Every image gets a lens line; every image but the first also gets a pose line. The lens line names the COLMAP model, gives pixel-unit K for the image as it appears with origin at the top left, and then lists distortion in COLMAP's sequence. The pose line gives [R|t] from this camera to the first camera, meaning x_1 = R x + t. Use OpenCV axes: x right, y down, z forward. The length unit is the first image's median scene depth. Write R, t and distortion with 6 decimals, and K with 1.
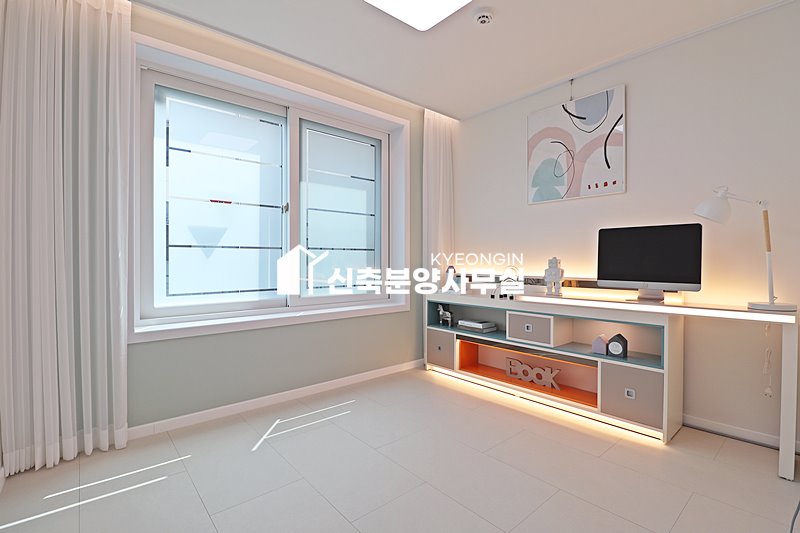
lens RADIAL K [[368.6, 0, 399.5], [0, 368.6, 264.0], [0, 0, 1]] dist [-0.002970, -0.009753]
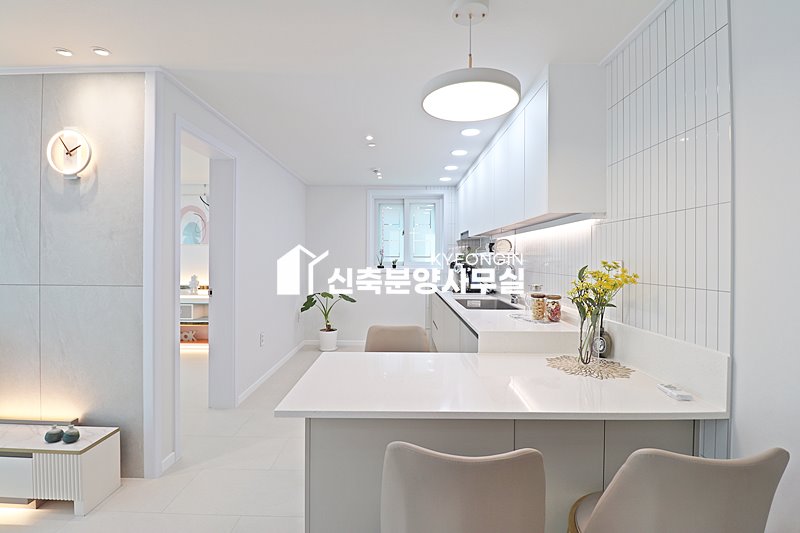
lens RADIAL K [[368.6, 0, 398.9], [0, 368.6, 259.4], [0, 0, 1]] dist [-0.002970, -0.009753]
pose [[0.649452, 0.003414, 0.760395, -0.327868], [-0.007789, 0.999967, 0.002163, -0.101149], [-0.760363, -0.007327, 0.649457, -0.992261]]
